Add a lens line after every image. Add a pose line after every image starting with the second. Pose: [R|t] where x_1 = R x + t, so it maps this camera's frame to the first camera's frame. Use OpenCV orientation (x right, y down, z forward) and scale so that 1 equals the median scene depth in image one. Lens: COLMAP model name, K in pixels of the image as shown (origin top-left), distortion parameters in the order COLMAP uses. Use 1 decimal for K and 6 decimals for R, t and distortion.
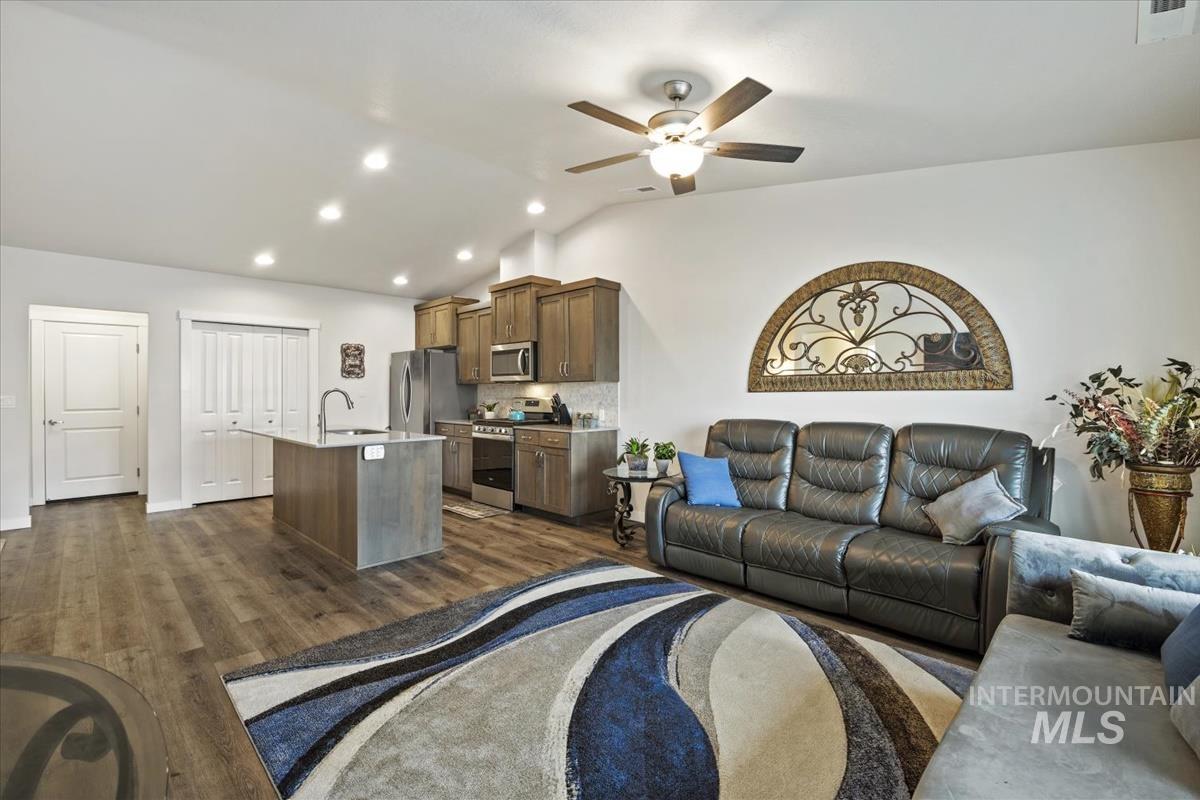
lens RADIAL K [[523.8, 0, 590.9], [0, 523.8, 390.5], [0, 0, 1]] dist [-0.007545, -0.004159]
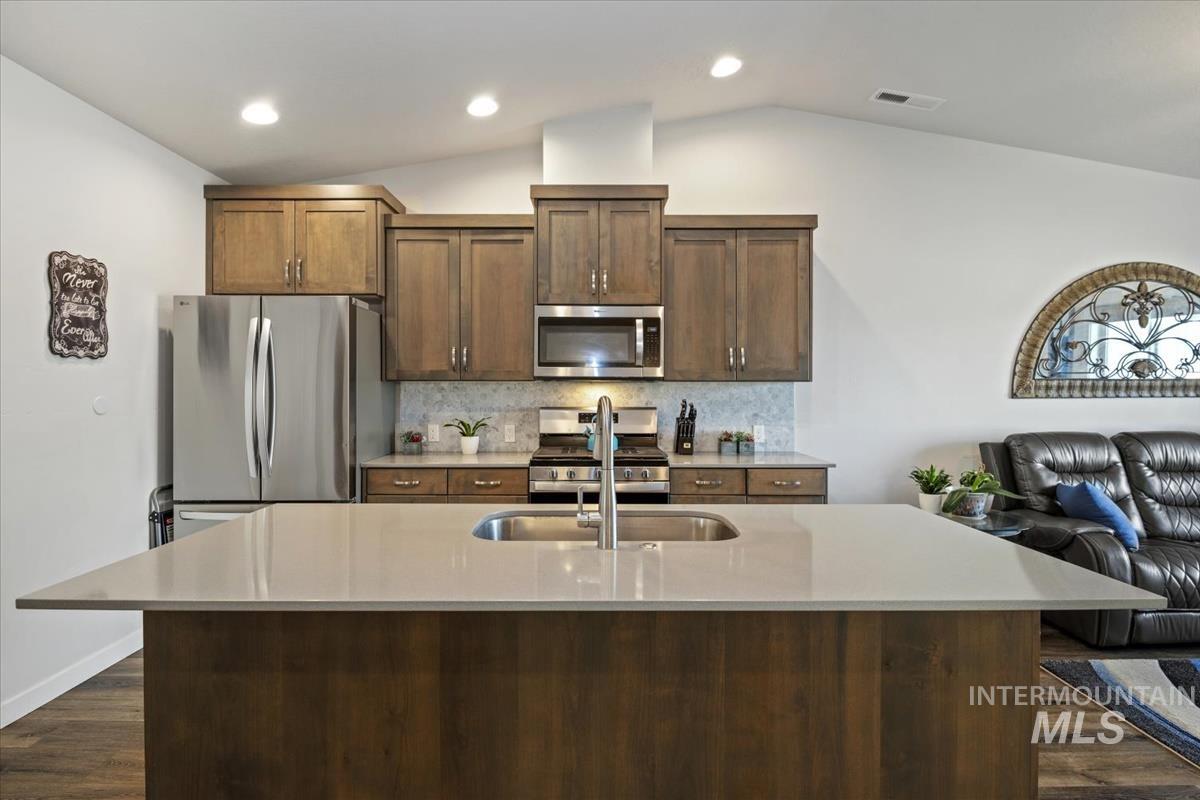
lens RADIAL K [[594.3, 0, 597.2], [0, 594.3, 391.5], [0, 0, 1]] dist [0.004970, -0.008614]
pose [[0.703770, -0.000552, 0.710428, -0.628506], [-0.004499, 0.999976, 0.005234, -0.007494], [-0.710414, -0.006880, 0.703751, 0.633513]]
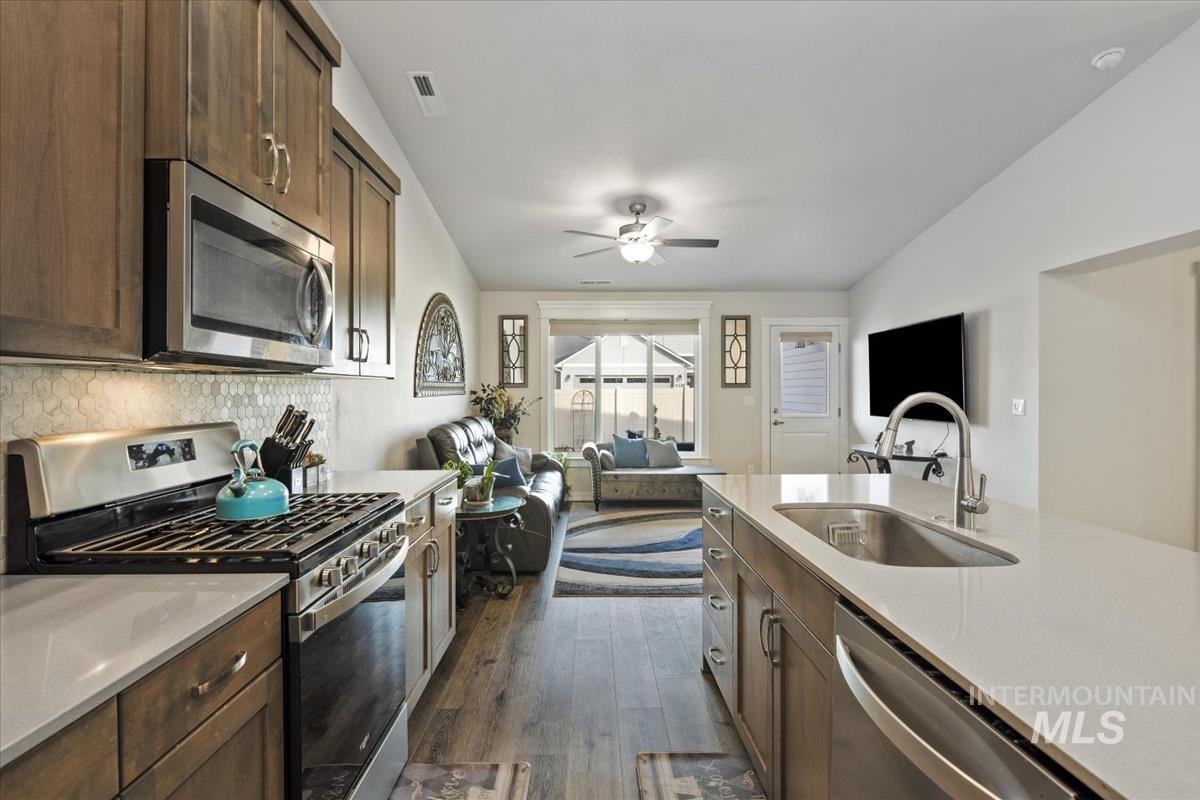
lens RADIAL K [[594.3, 0, 590.8], [0, 594.3, 392.3], [0, 0, 1]] dist [0.004970, -0.008614]
pose [[-0.713237, 0.001065, 0.700923, -0.501185], [0.000515, 0.999999, -0.000996, -0.003551], [-0.700923, -0.000350, -0.713237, 1.192601]]
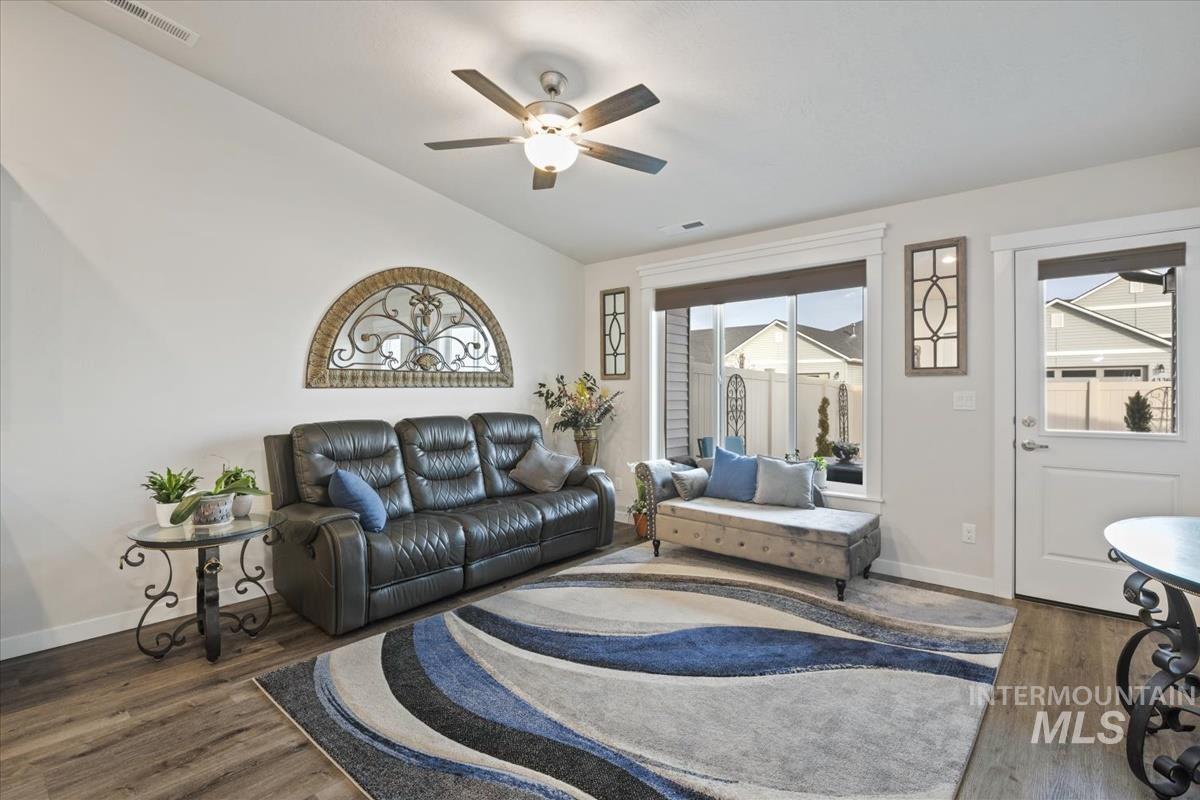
lens RADIAL K [[560.2, 0, 601.0], [0, 560.2, 393.0], [0, 0, 1]] dist [0.001979, -0.002587]
pose [[-0.077087, -0.003954, 0.997017, -0.445159], [-0.002553, 0.999990, 0.003768, 0.004639], [-0.997021, -0.002255, -0.077097, 0.489075]]
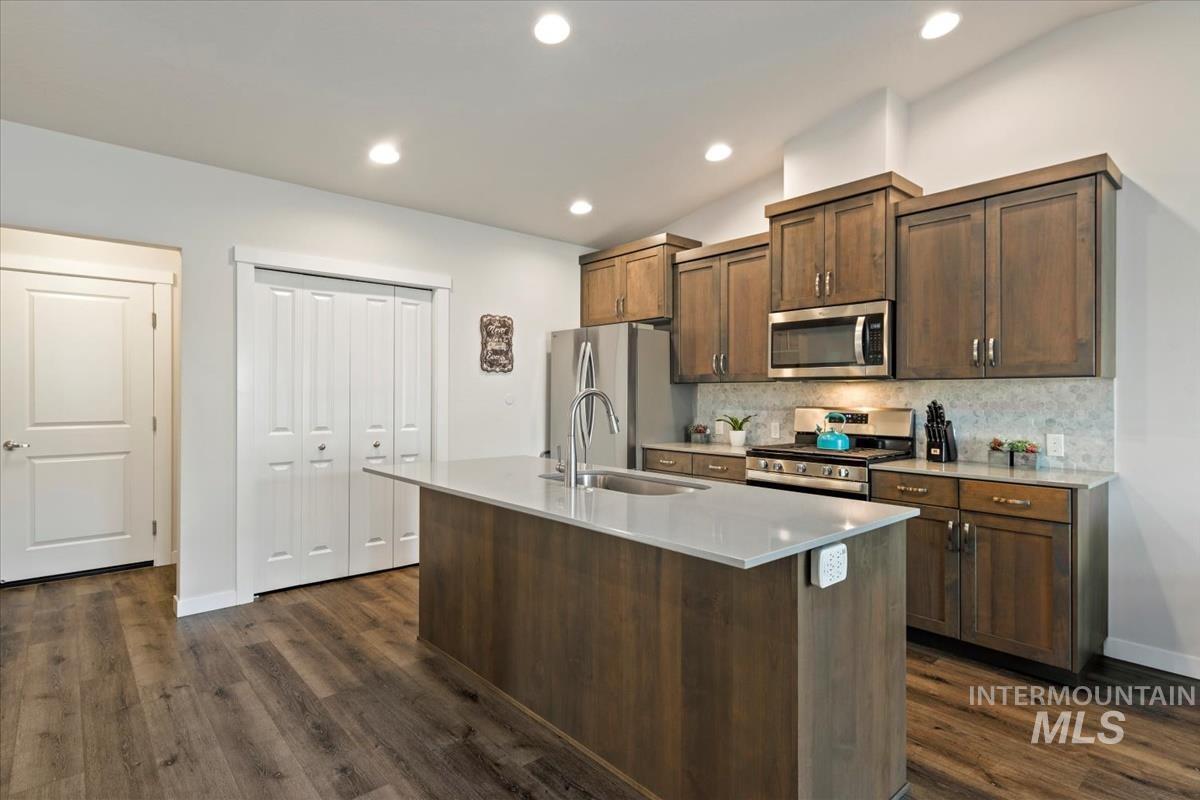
lens RADIAL K [[613.0, 0, 593.2], [0, 613.0, 395.5], [0, 0, 1]] dist [0.019779, -0.002677]
pose [[0.997523, 0.005488, -0.070134, -0.375855], [-0.005266, 0.999980, 0.003360, 0.000153], [0.070151, -0.002983, 0.997532, 0.384109]]
